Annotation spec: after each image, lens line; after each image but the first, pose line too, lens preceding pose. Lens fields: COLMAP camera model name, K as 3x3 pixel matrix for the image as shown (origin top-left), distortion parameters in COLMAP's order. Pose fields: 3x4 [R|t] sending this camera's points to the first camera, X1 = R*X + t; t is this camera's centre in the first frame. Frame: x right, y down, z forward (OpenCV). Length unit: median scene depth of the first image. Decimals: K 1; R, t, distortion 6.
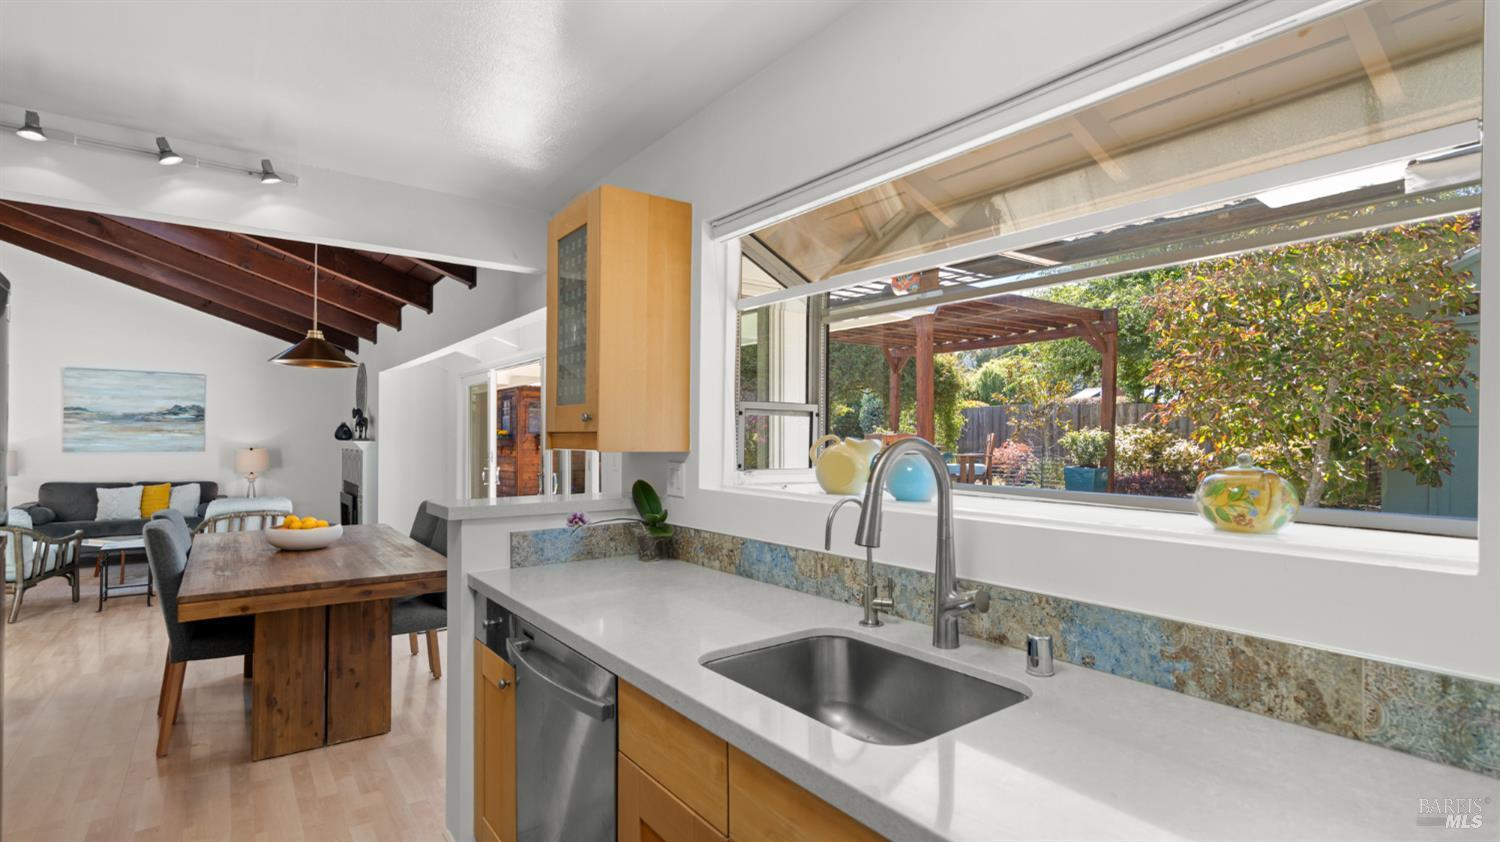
lens RADIAL K [[719.9, 0, 760.3], [0, 719.9, 427.2], [0, 0, 1]] dist [-0.000103, -0.001250]
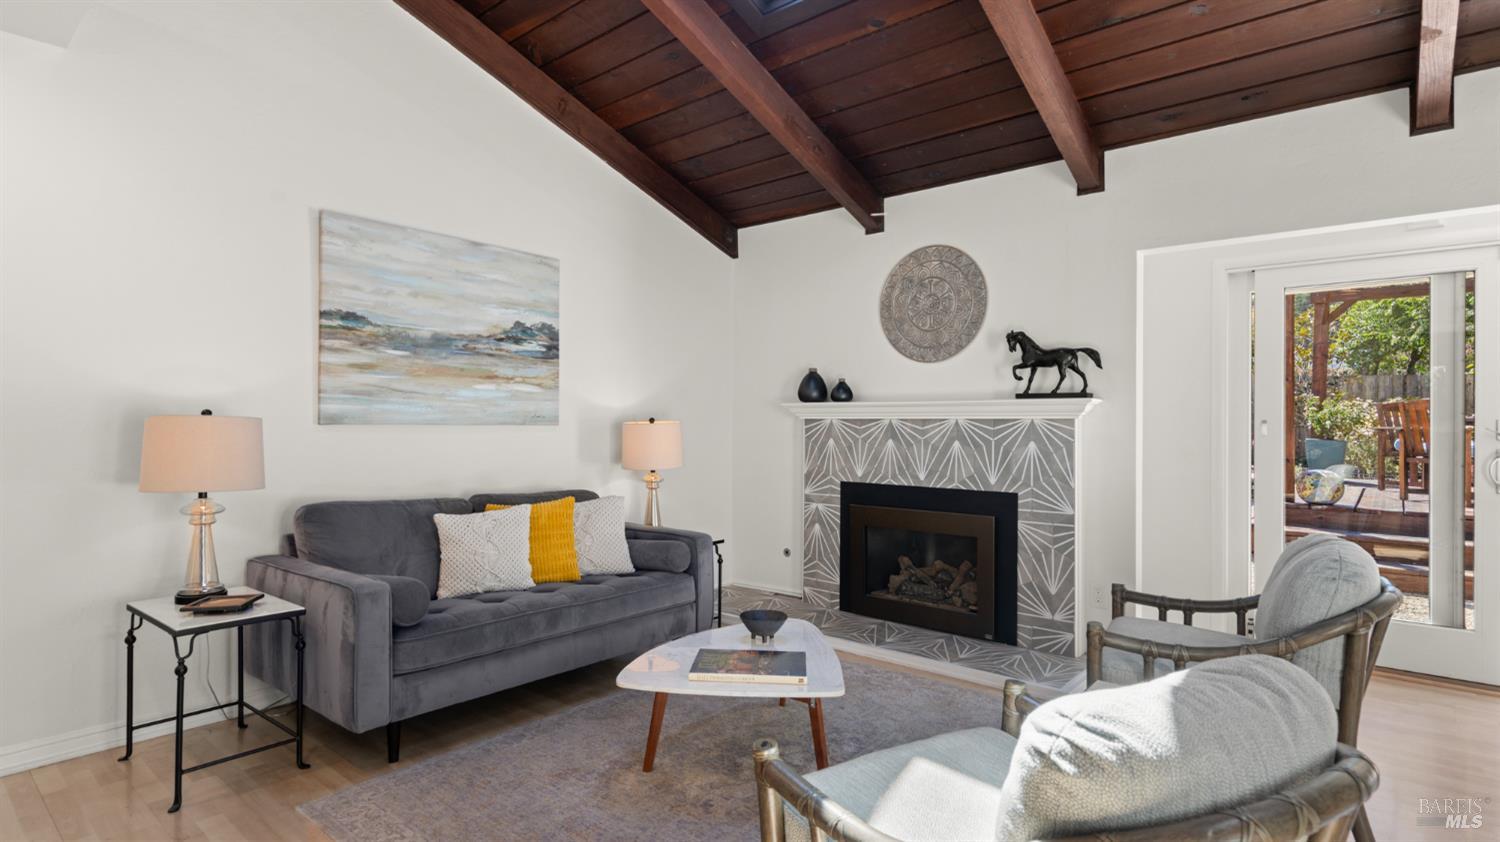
lens RADIAL K [[775.9, 0, 757.2], [0, 775.9, 418.3], [0, 0, 1]] dist [0.021011, -0.000280]
pose [[0.977769, 0.002403, 0.209673, -0.821175], [-0.004144, 0.999960, 0.007866, 0.027115], [-0.209646, -0.008560, 0.977740, 0.528842]]
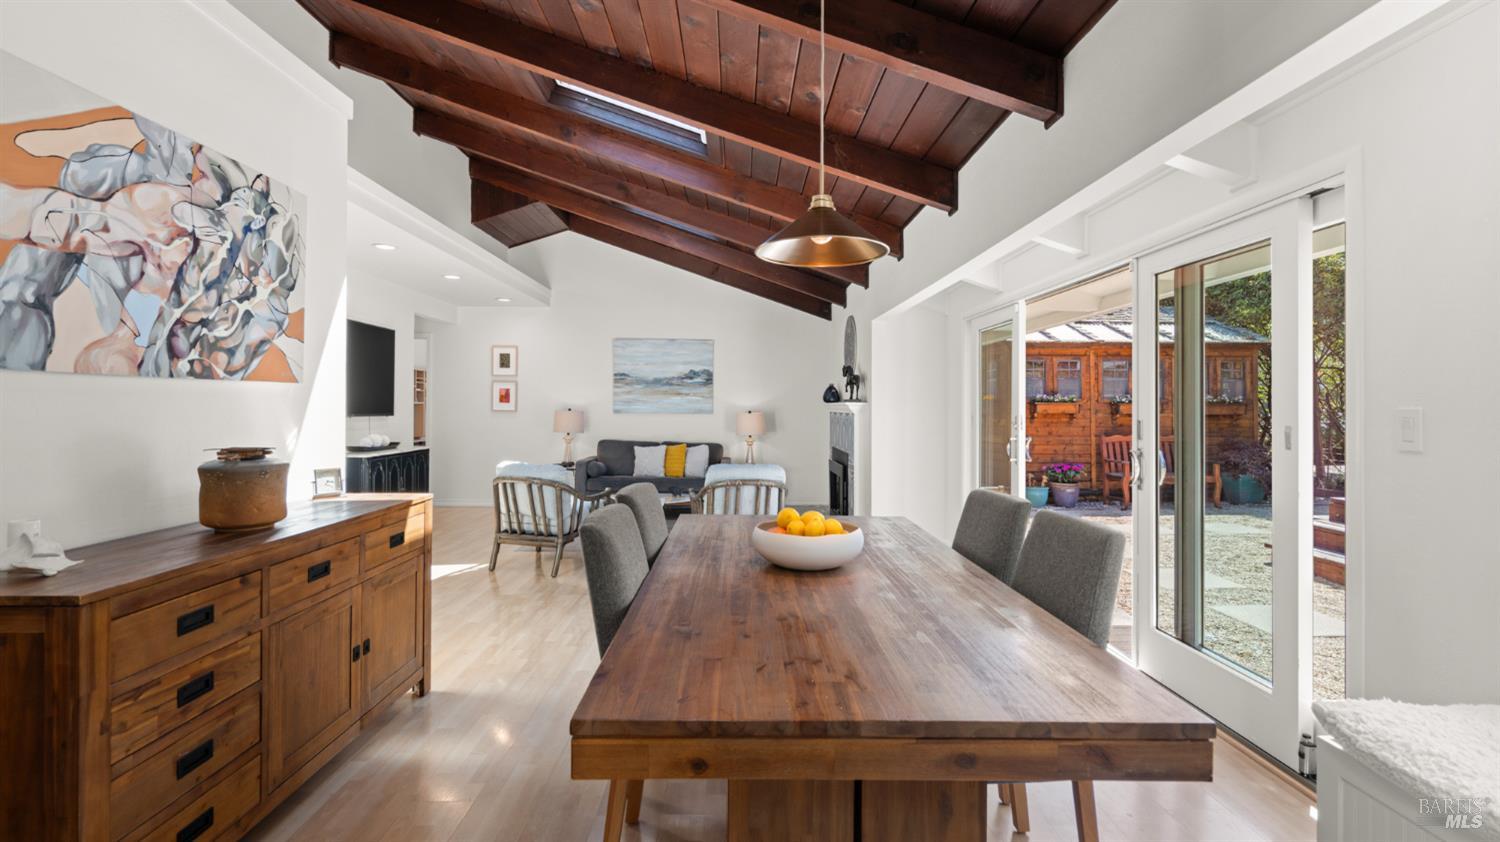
lens RADIAL K [[700.4, 0, 728.3], [0, 700.4, 397.8], [0, 0, 1]] dist [-0.016637, 0.004902]
pose [[0.793604, -0.005042, -0.608414, -0.156026], [0.003469, 0.999987, -0.003762, 0.015239], [0.608425, 0.000875, 0.793611, 0.235052]]
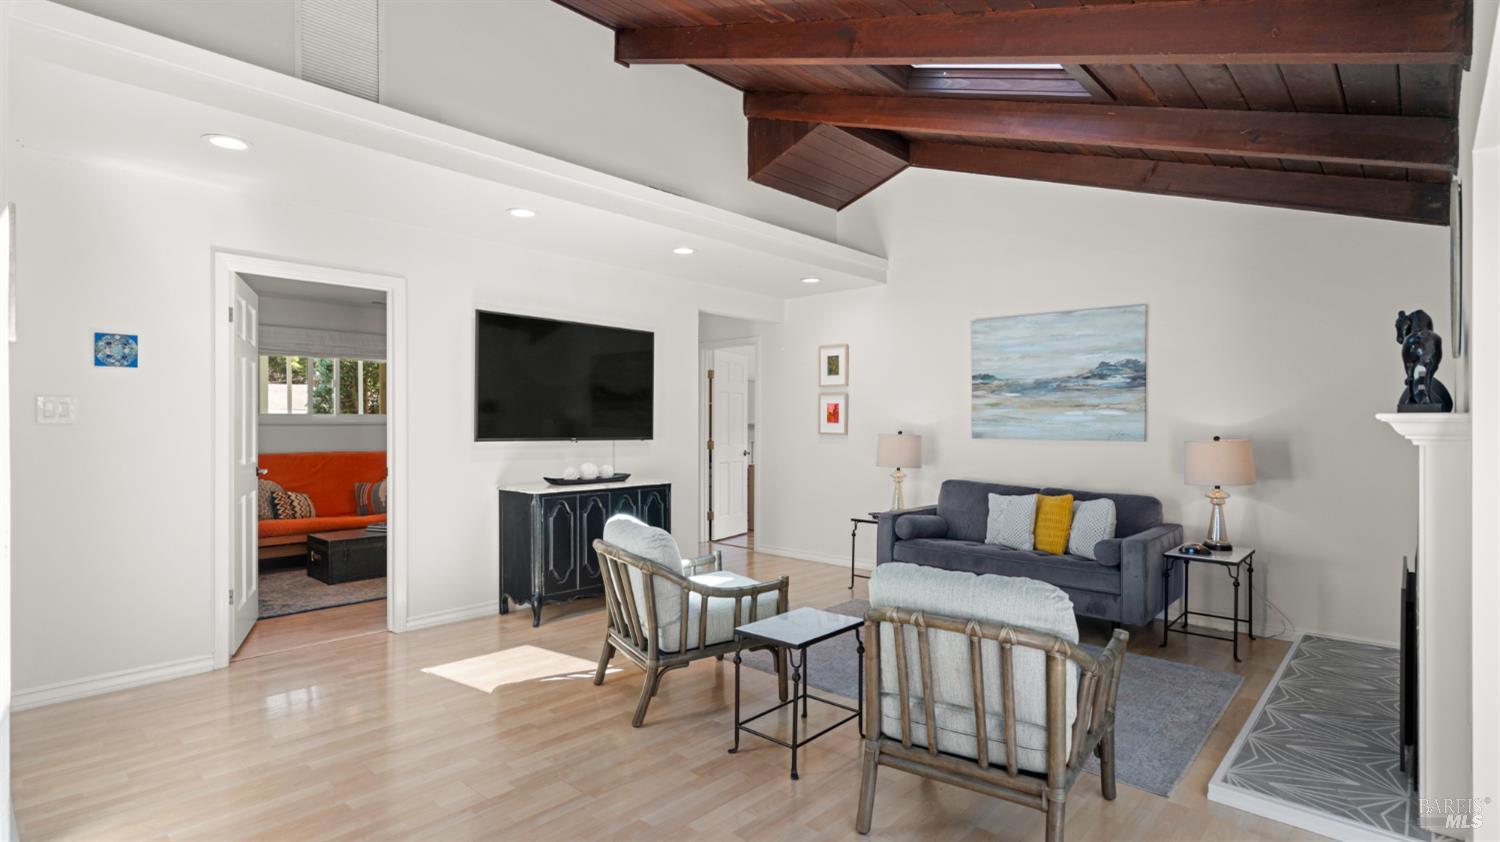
lens RADIAL K [[719.9, 0, 748.6], [0, 719.9, 428.7], [0, 0, 1]] dist [-0.000103, -0.001250]
pose [[0.170365, 0.001186, -0.985380, -0.299695], [0.008918, 0.999956, 0.002745, 0.021199], [0.985341, -0.009255, 0.170347, 0.655865]]
